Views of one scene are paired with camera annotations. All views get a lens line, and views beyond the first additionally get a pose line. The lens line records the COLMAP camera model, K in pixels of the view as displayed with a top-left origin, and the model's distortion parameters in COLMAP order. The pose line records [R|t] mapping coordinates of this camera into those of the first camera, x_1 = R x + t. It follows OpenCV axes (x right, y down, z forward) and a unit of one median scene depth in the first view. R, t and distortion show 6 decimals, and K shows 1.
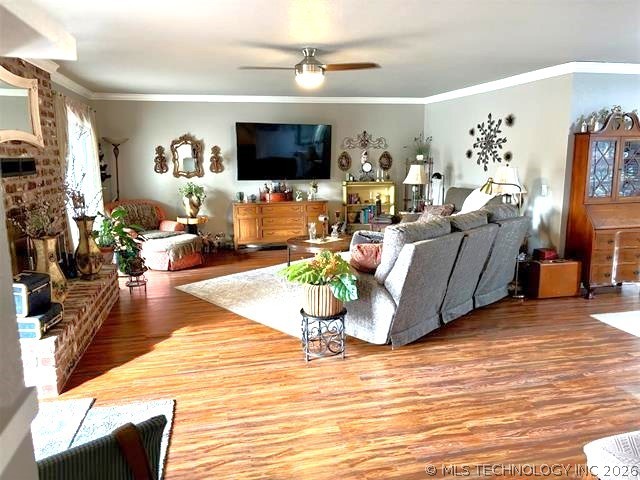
lens RADIAL K [[485.9, 0, 324.6], [0, 485.9, 242.6], [0, 0, 1]] dist [0.022914, -0.010091]
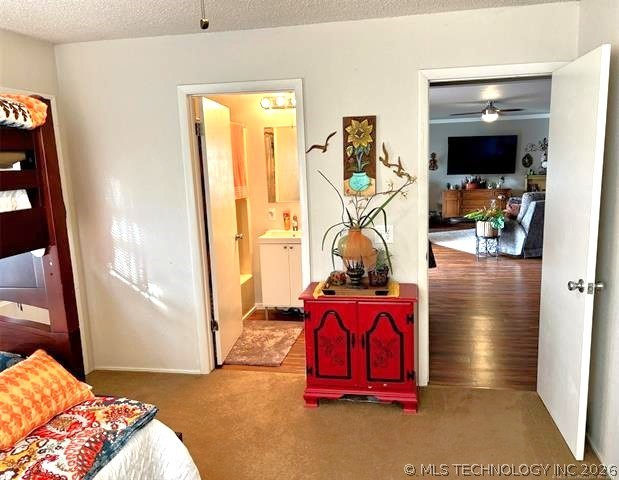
lens RADIAL K [[489.2, 0, 309.2], [0, 489.2, 243.0], [0, 0, 1]] dist [0.003021, -0.002511]
pose [[0.902191, 0.051221, -0.428286, 0.100775], [-0.052511, 0.998581, 0.008810, 0.096381], [0.428129, 0.014542, 0.903600, -0.573462]]
